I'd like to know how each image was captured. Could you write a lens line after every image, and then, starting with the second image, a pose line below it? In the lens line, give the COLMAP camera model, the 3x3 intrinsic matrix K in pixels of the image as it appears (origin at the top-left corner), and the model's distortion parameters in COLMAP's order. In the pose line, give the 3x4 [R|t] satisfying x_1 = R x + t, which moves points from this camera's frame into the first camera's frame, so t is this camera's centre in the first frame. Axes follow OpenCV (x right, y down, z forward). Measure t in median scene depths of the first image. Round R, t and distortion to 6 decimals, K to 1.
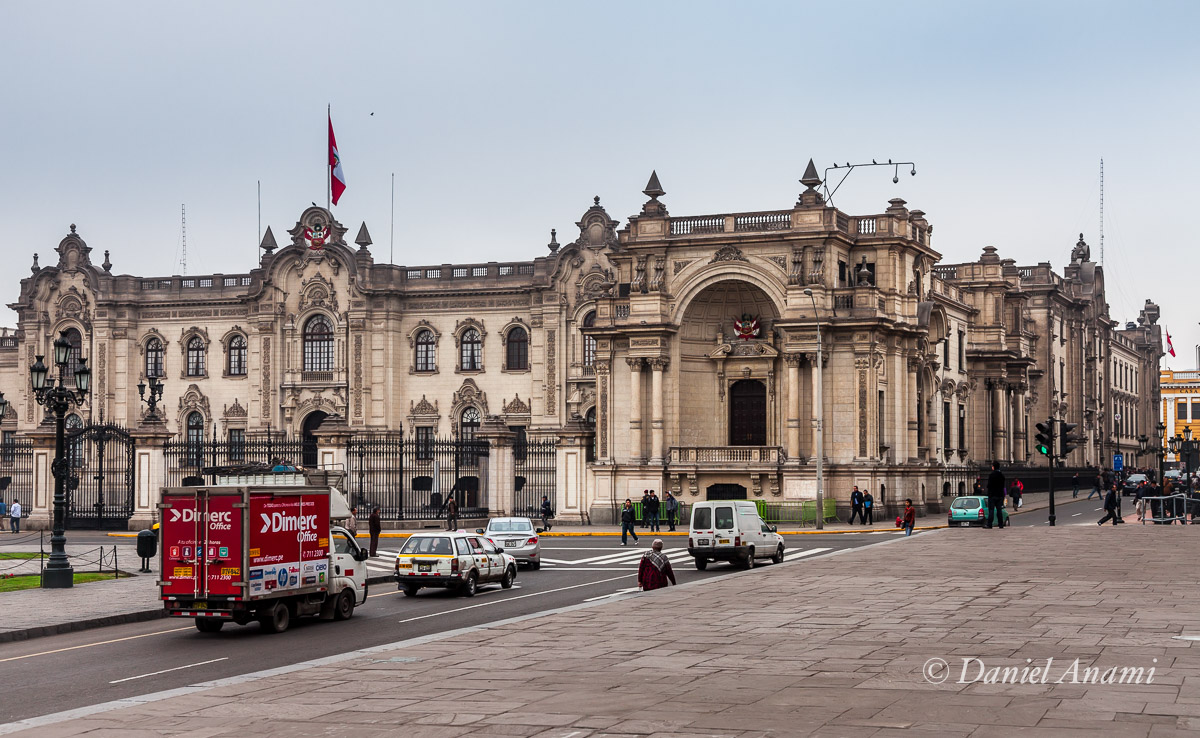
lens RADIAL K [[1723.9, 0, 601.6], [0, 1723.9, 387.6], [0, 0, 1]] dist [0.126808, 0.000000]
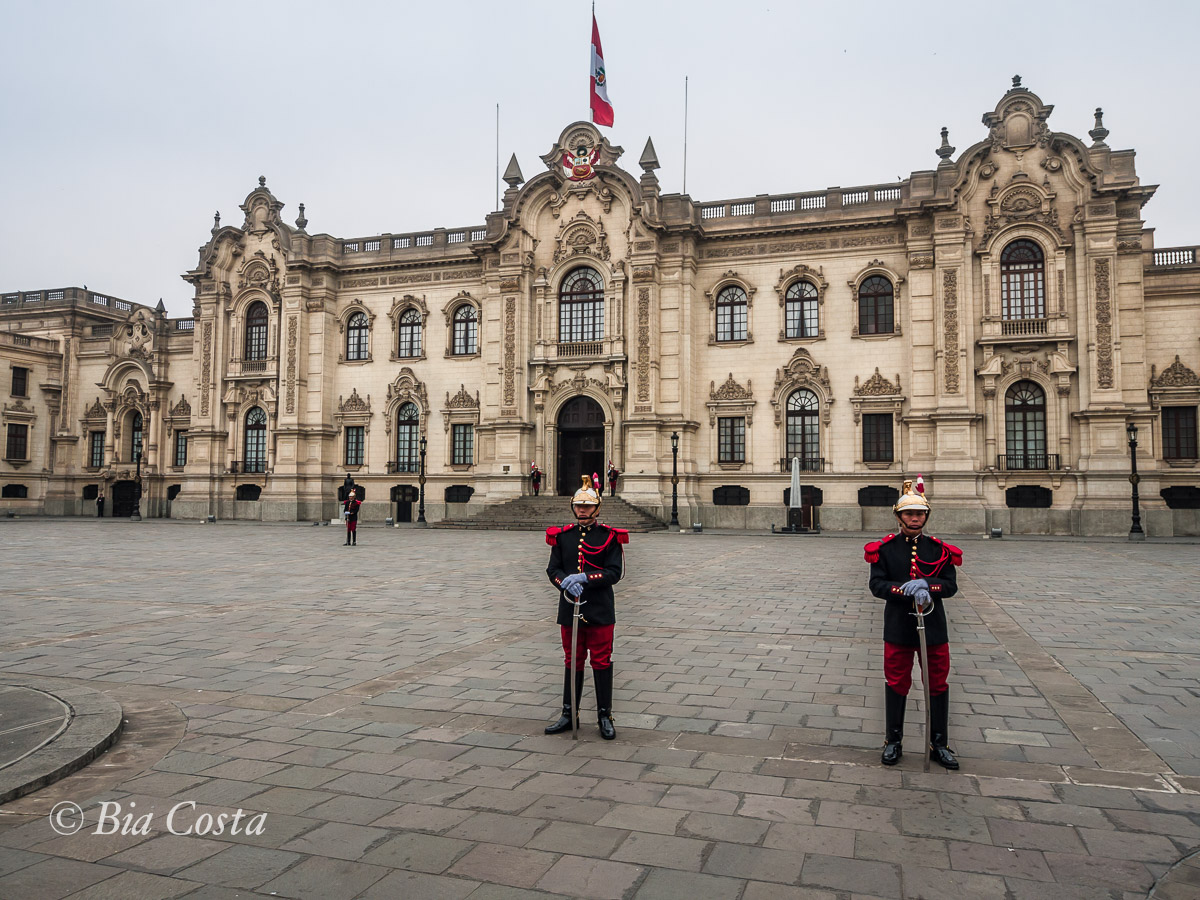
lens RADIAL K [[909.1, 0, 603.7], [0, 909.1, 423.1], [0, 0, 1]] dist [-0.012039, -0.002882]
pose [[0.999350, 0.009591, 0.034751, -0.166747], [-0.008348, 0.999326, -0.035742, 0.038661], [-0.035071, 0.035429, 0.998757, 0.611721]]
